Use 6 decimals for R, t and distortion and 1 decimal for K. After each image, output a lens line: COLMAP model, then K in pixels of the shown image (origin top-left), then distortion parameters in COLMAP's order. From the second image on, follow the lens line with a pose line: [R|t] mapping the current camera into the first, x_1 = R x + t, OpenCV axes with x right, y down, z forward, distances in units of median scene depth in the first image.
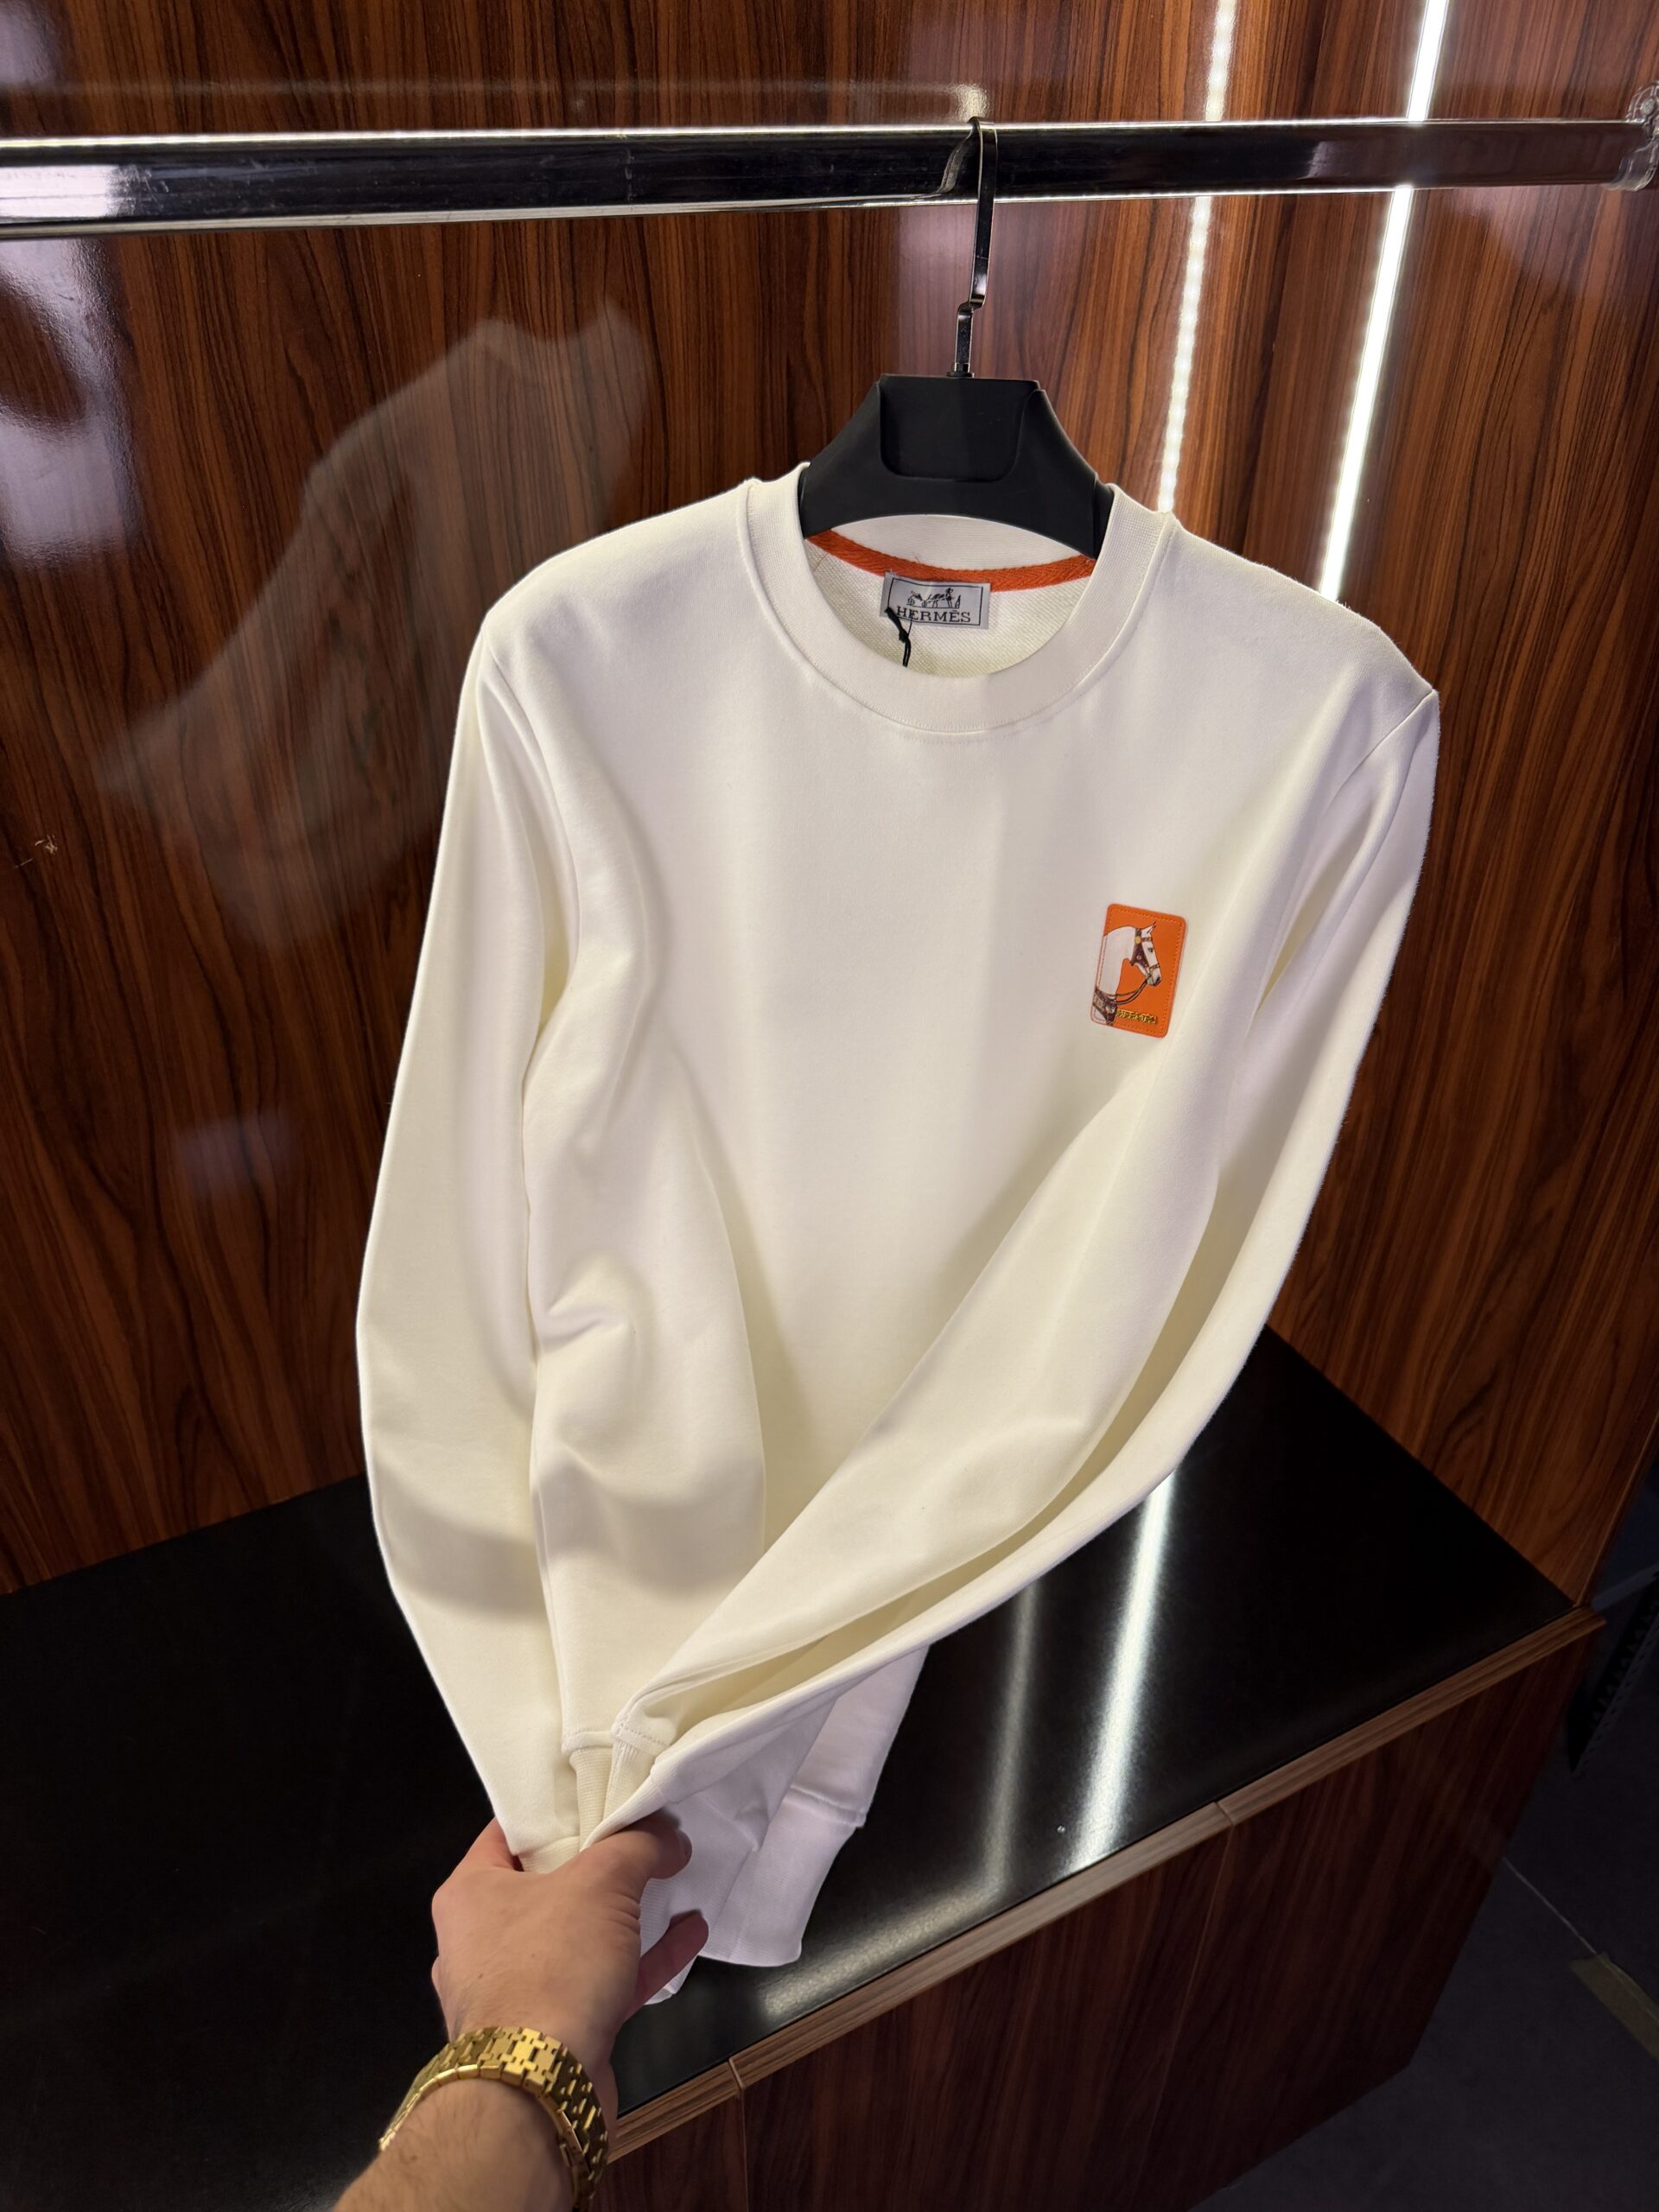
lens RADIAL K [[1633.8, 0, 838.8], [0, 1633.8, 1119.8], [0, 0, 1]] dist [-0.012701, -0.006648]
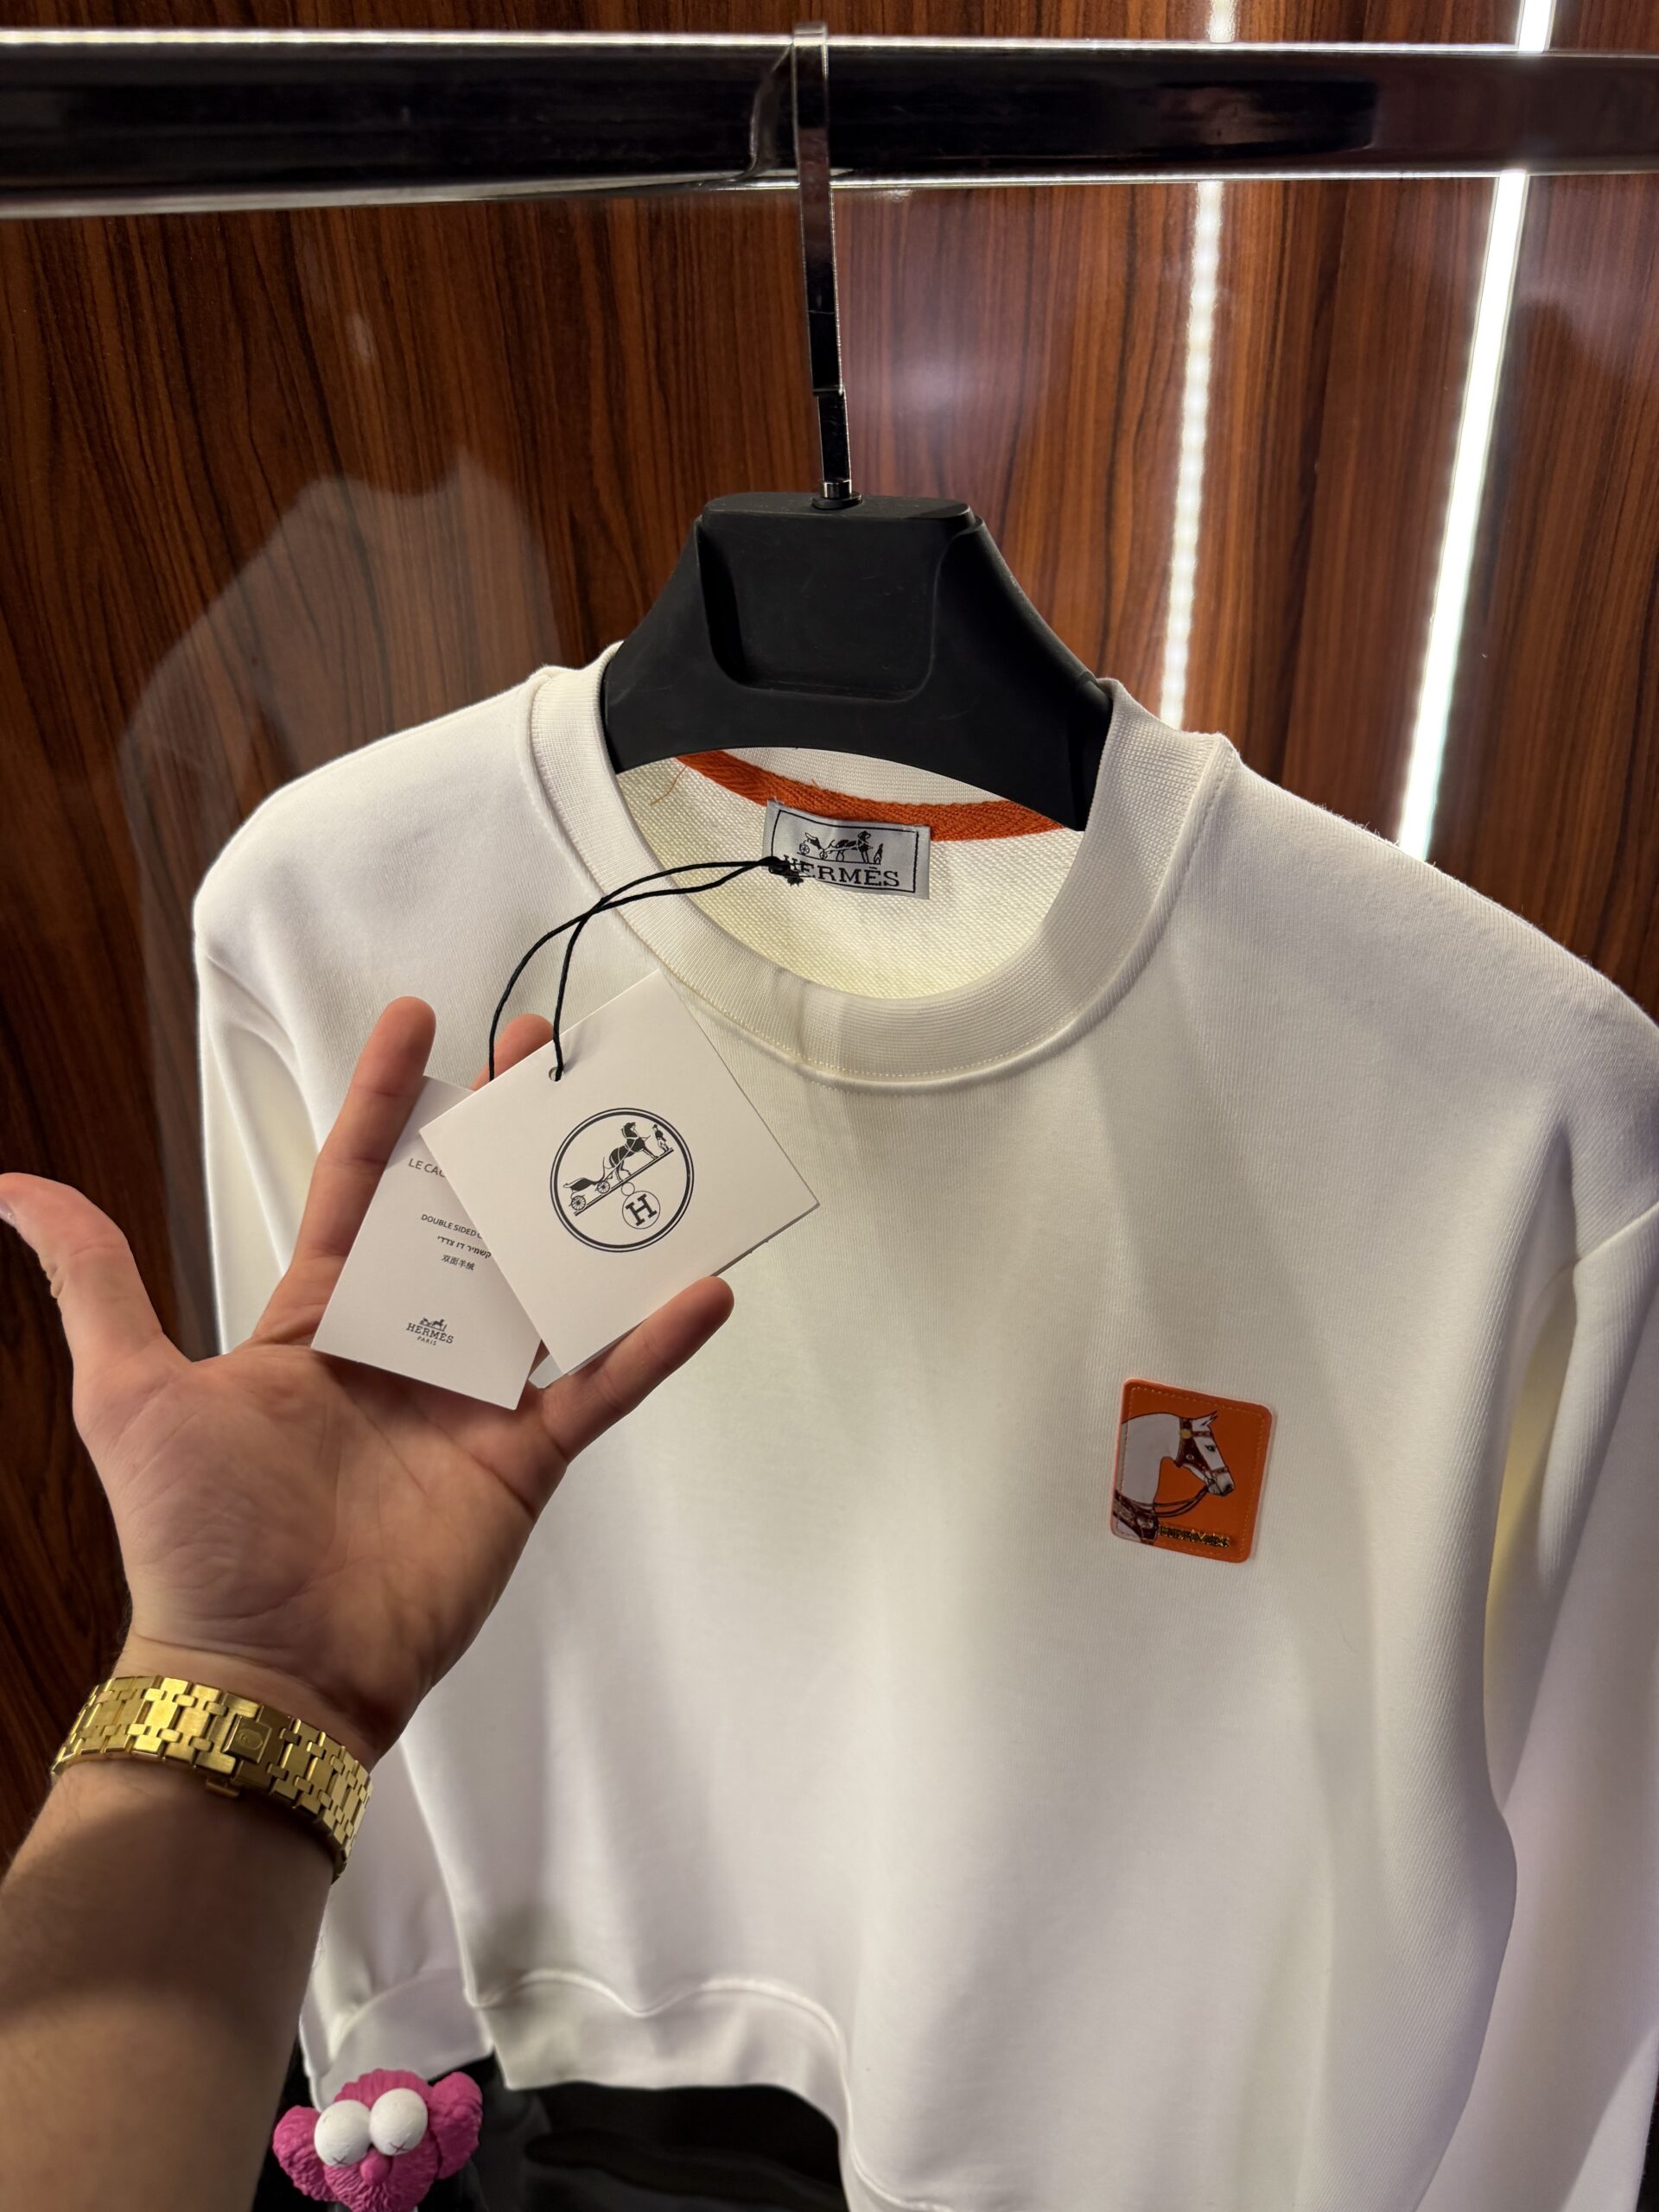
lens RADIAL K [[1633.8, 0, 833.1], [0, 1633.8, 1087.4], [0, 0, 1]] dist [-0.012701, -0.006648]
pose [[0.998897, -0.030705, -0.035527, 0.084104], [0.026918, 0.994361, -0.102571, -0.158176], [0.038476, 0.101502, 0.994091, 0.355787]]
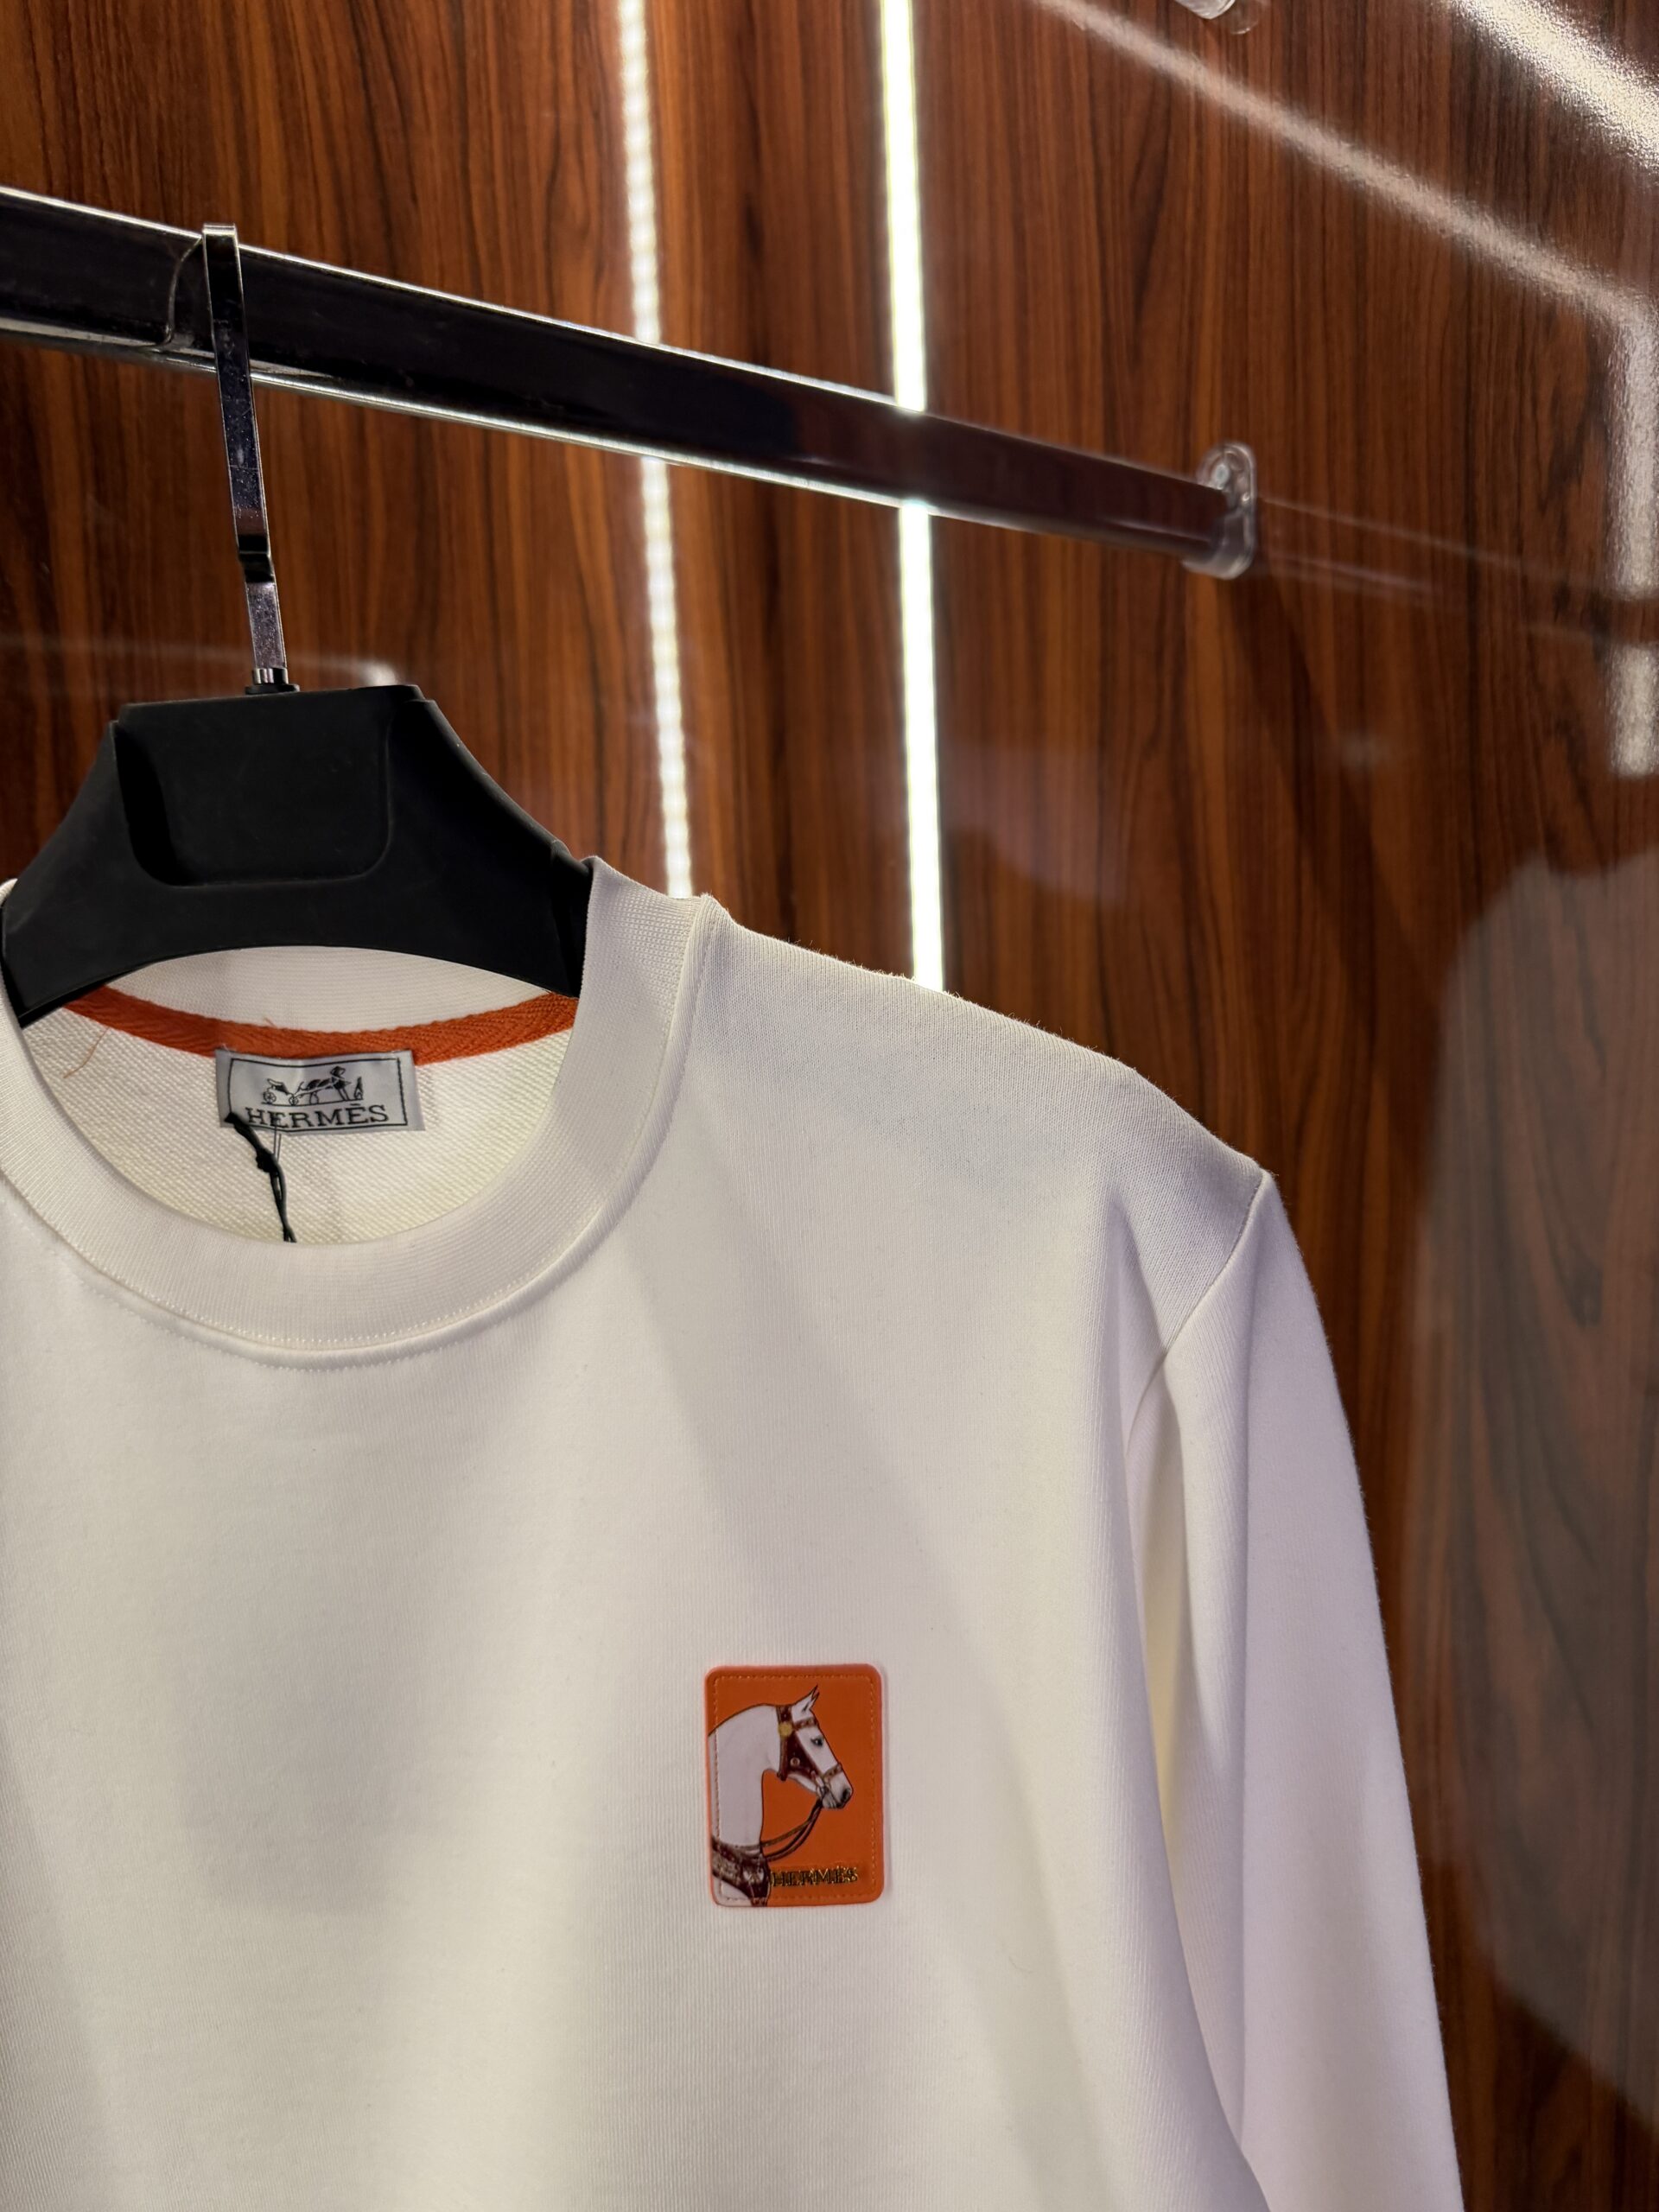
lens RADIAL K [[1633.8, 0, 836.2], [0, 1633.8, 1078.4], [0, 0, 1]] dist [-0.012701, -0.006648]
pose [[0.960377, -0.087789, 0.264515, 0.090018], [0.202393, 0.872171, -0.445370, -0.072602], [-0.191604, 0.481259, 0.855382, 0.433169]]
